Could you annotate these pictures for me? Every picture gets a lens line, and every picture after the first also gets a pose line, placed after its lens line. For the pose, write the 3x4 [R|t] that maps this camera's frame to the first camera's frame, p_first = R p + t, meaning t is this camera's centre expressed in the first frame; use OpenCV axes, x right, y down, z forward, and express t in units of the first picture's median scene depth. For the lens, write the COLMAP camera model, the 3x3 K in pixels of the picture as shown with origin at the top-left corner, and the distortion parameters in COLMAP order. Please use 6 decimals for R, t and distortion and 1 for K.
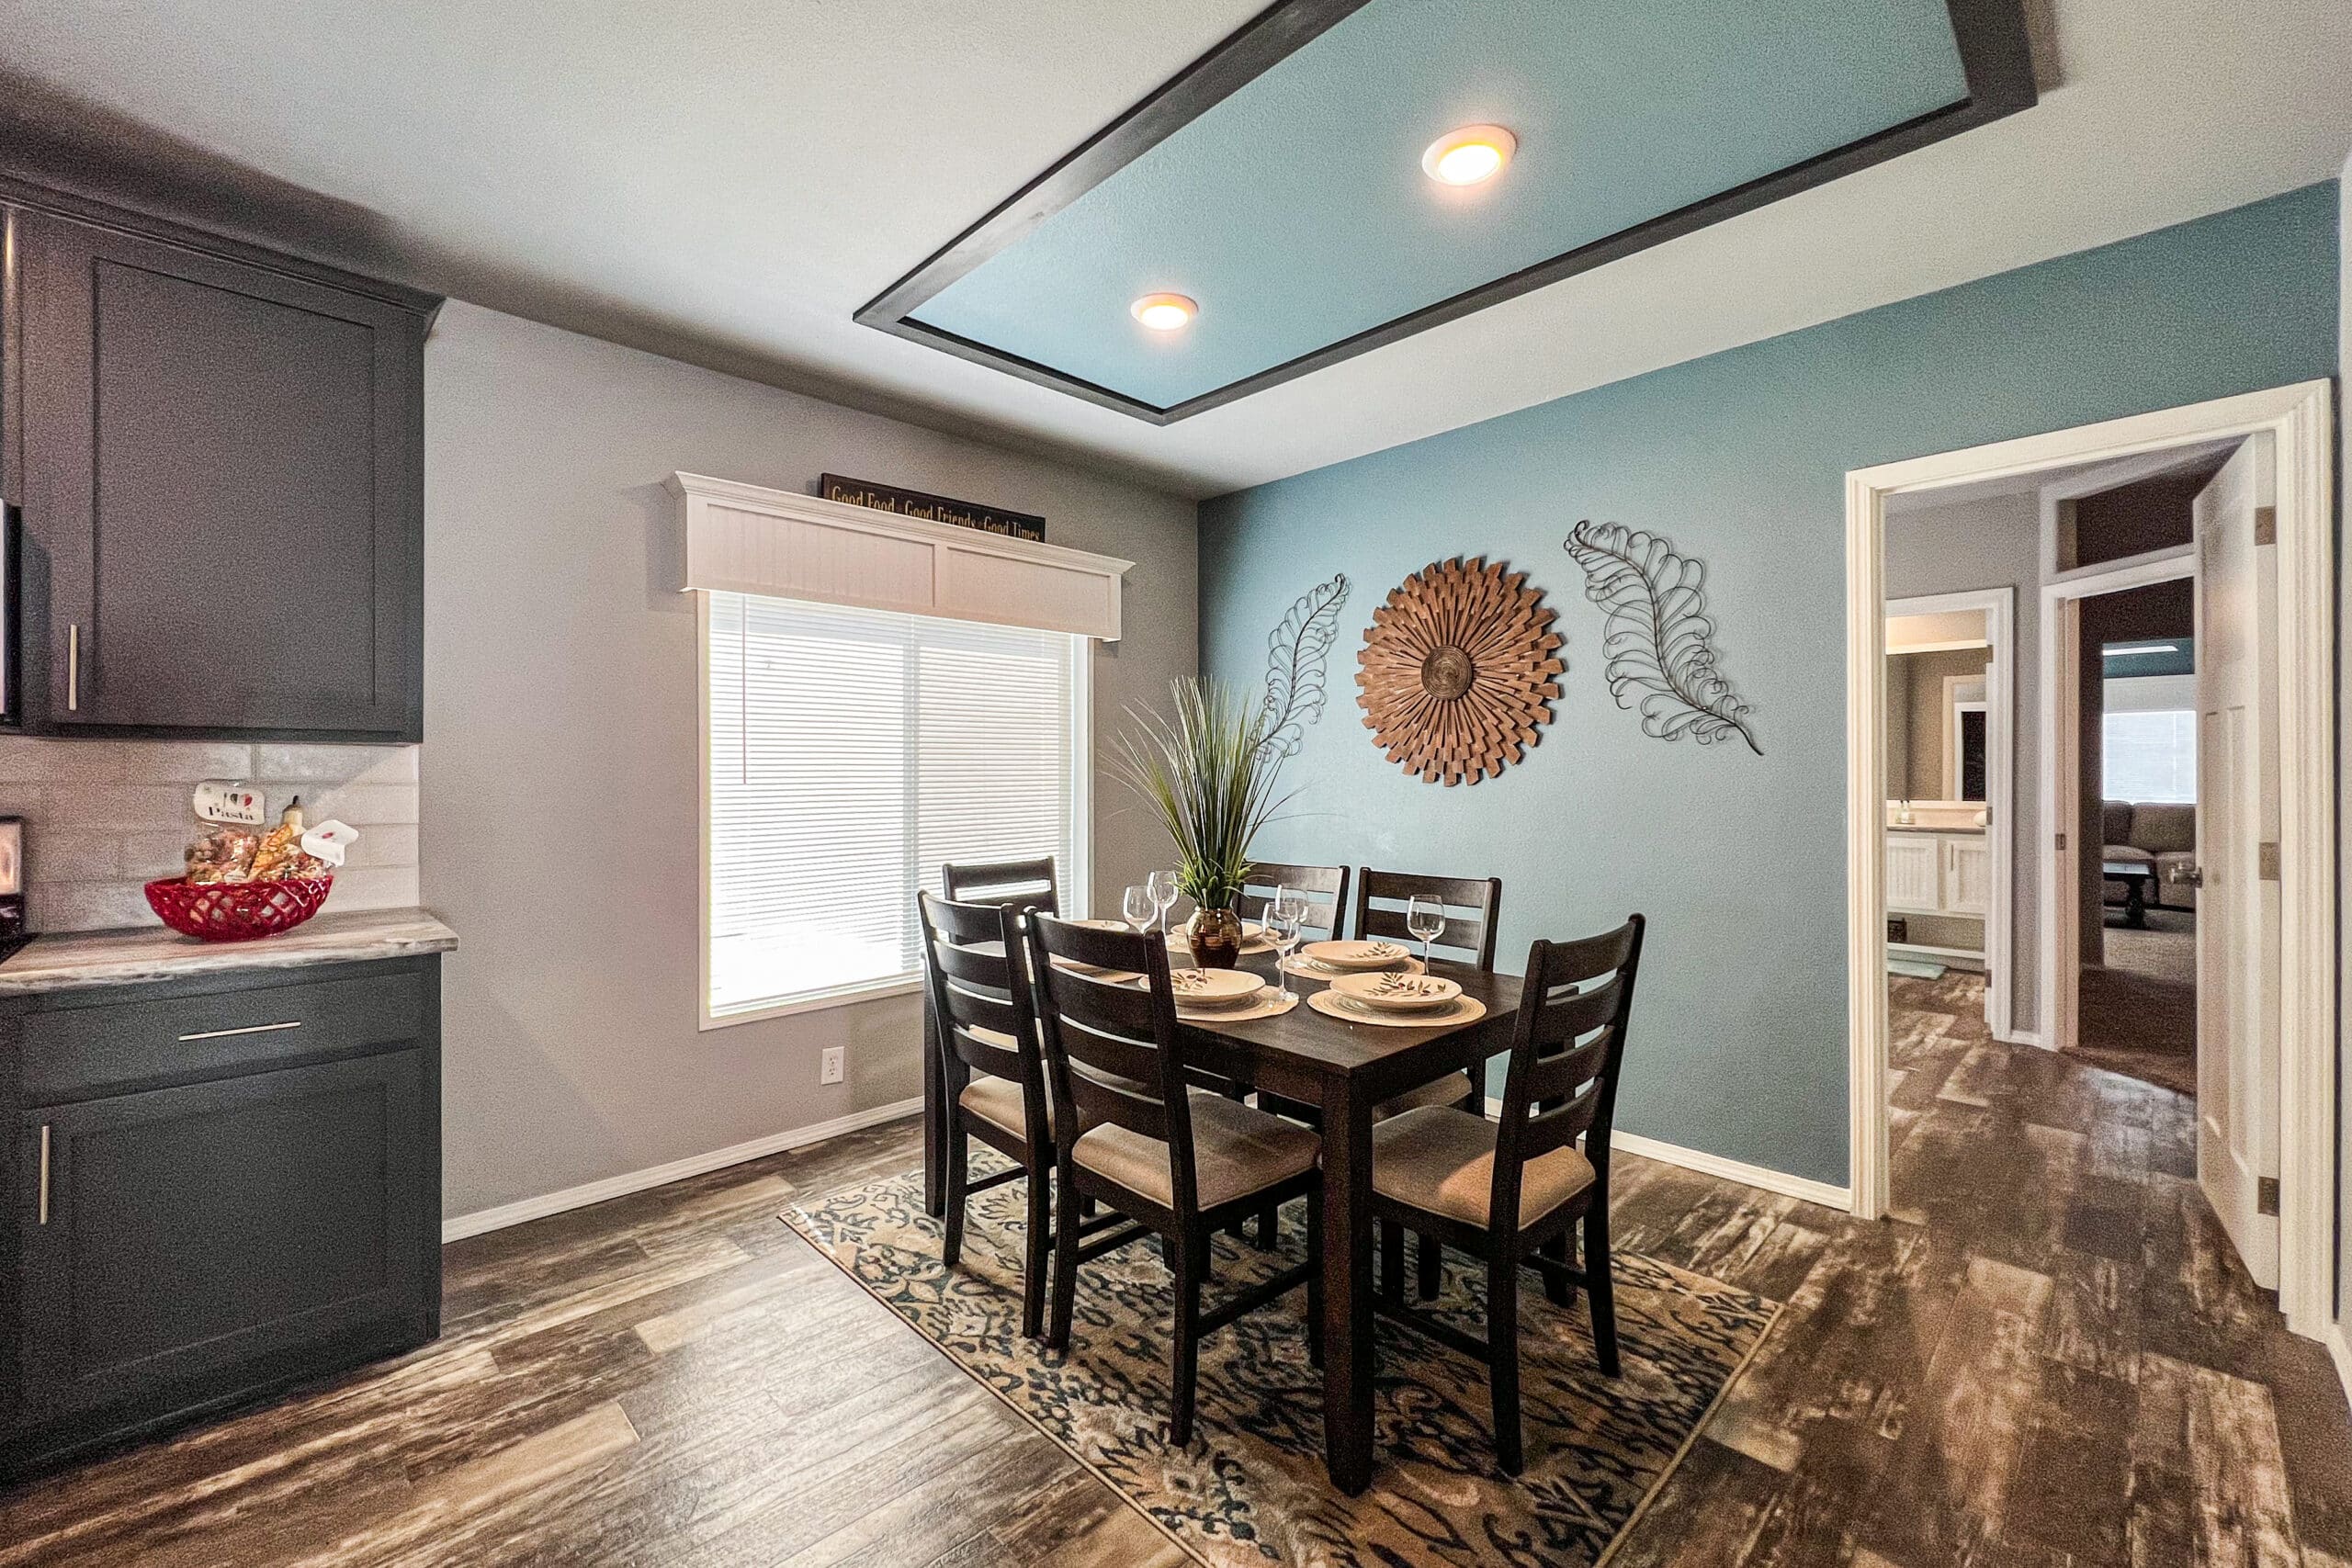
lens RADIAL K [[980.2, 0, 1176.0], [0, 980.2, 784.0], [0, 0, 1]] dist [-0.001369, 0.000200]
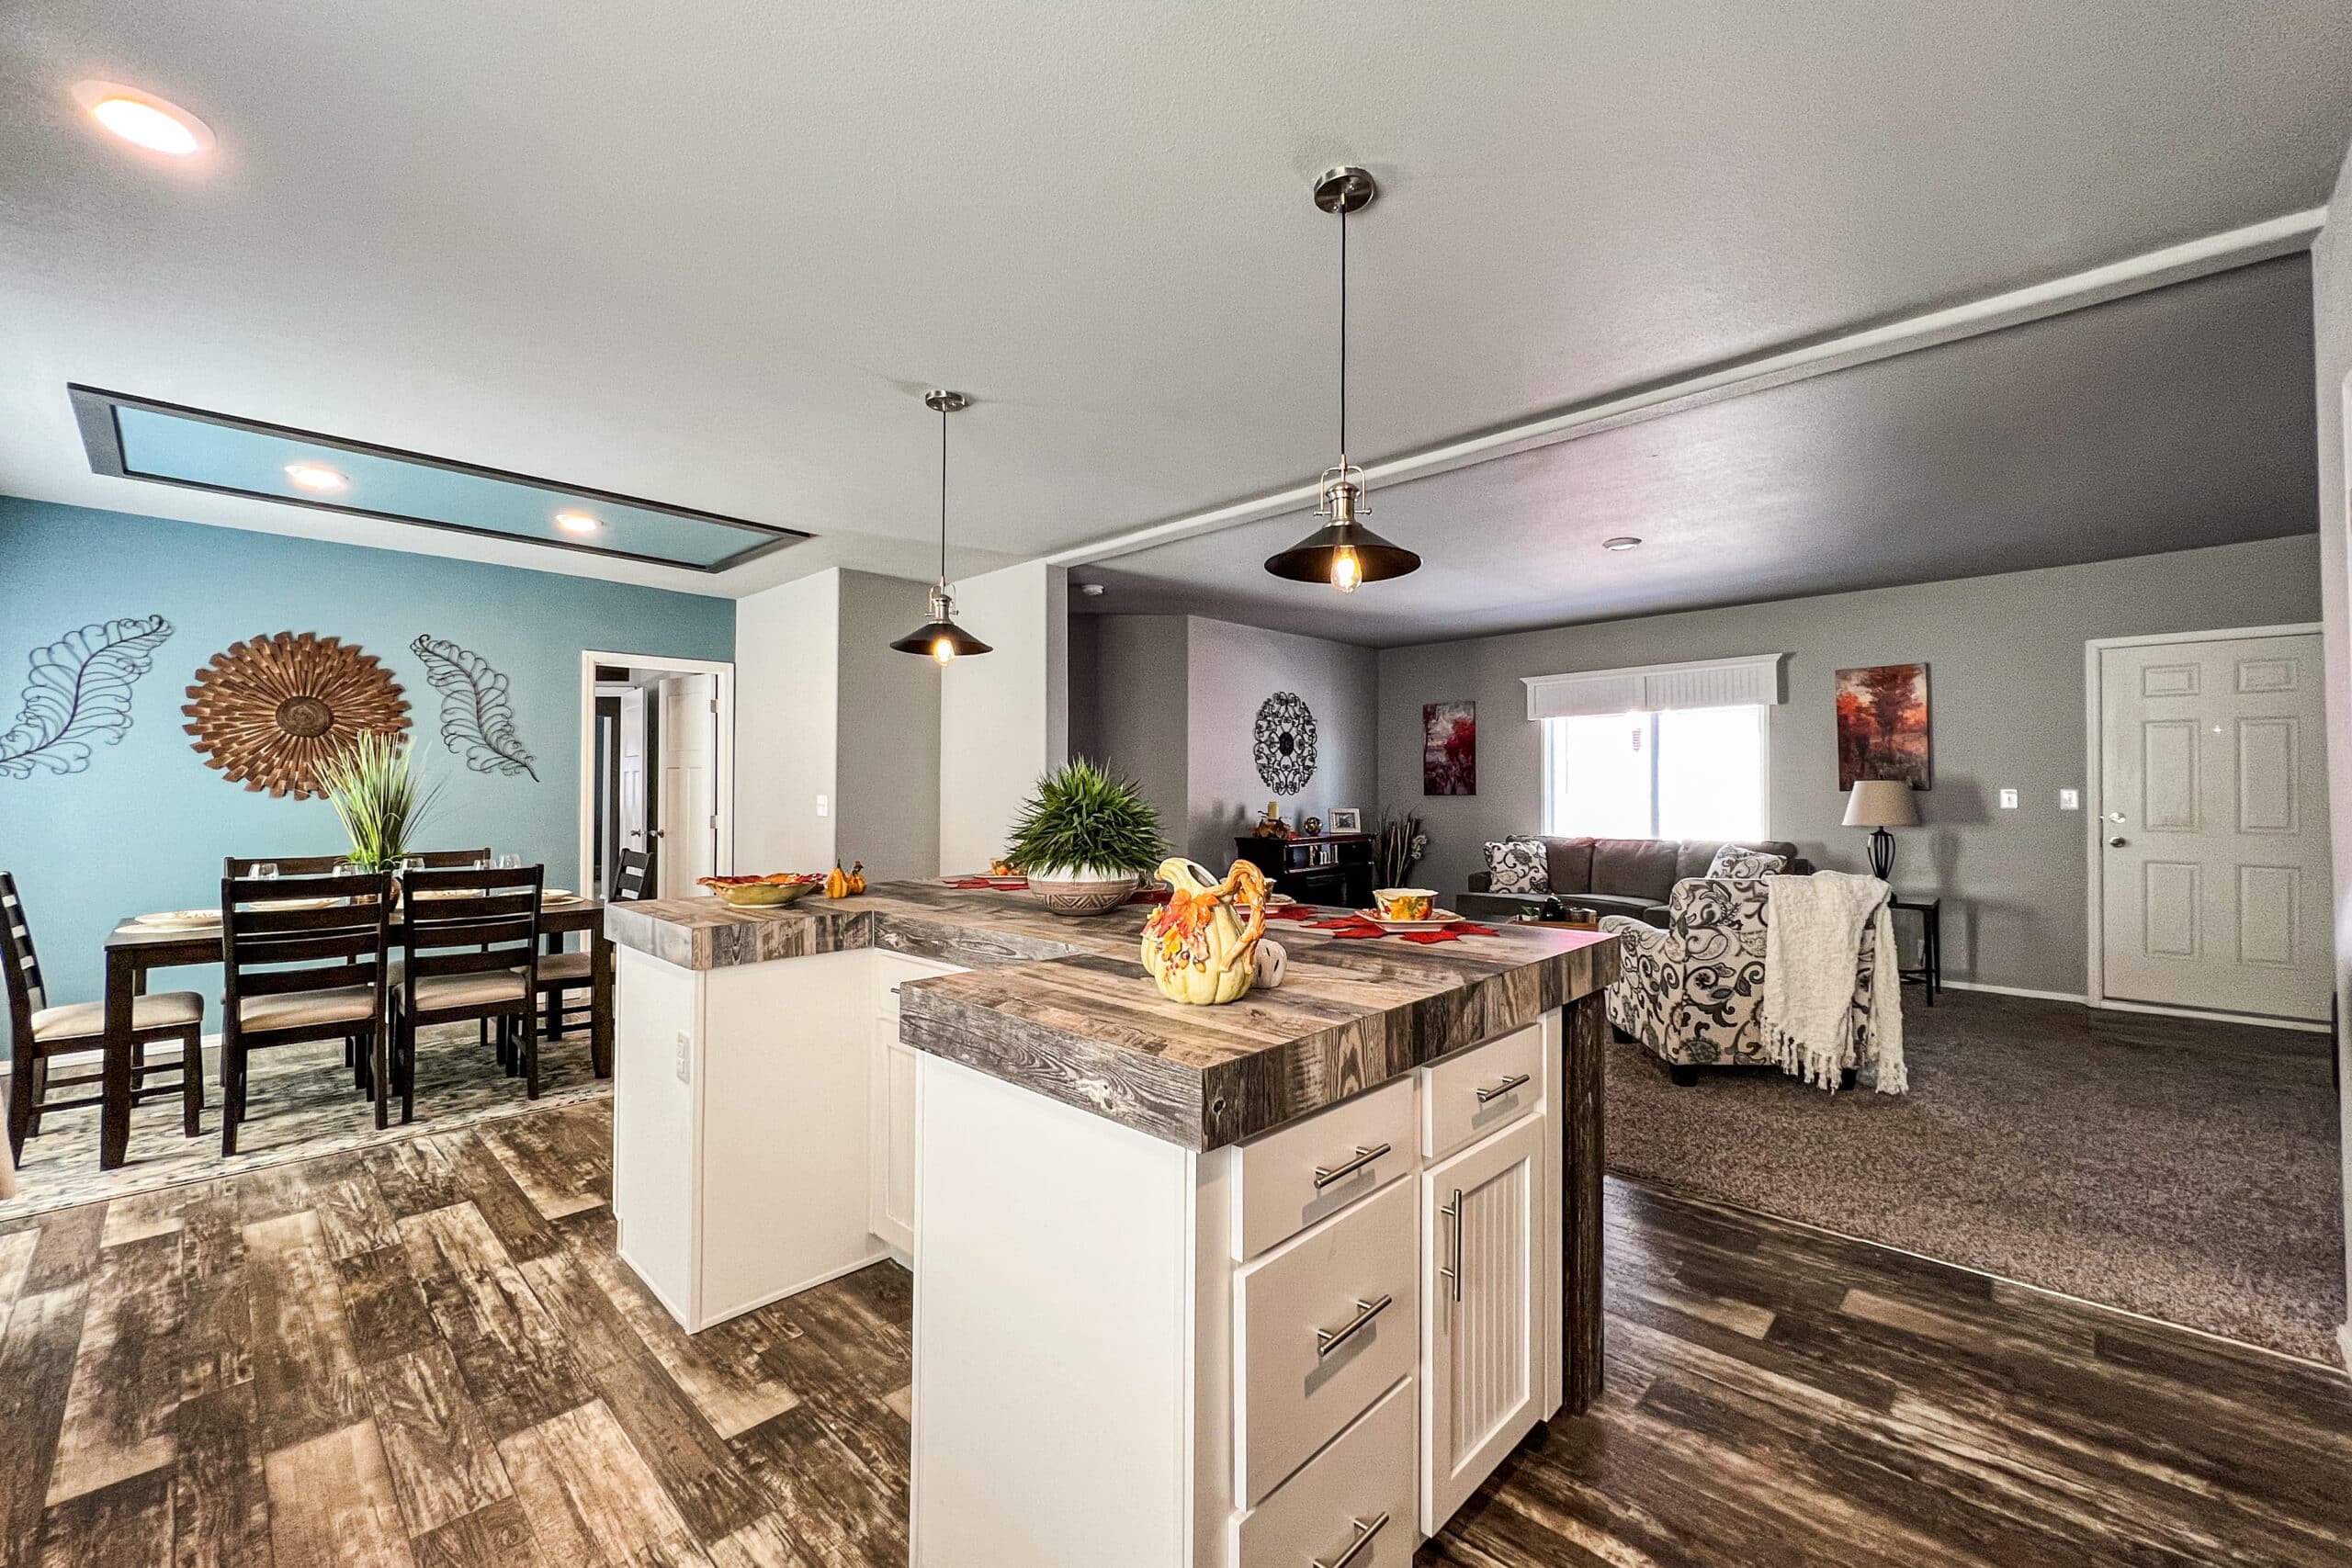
lens RADIAL K [[941.2, 0, 1176.0], [0, 941.2, 784.0], [0, 0, 1]] dist [-0.050527, 0.000251]
pose [[-0.022010, 0.009912, 0.999709, -0.911736], [0.009947, 0.999904, -0.009695, 0.003743], [-0.999708, 0.009730, -0.022106, -0.167214]]
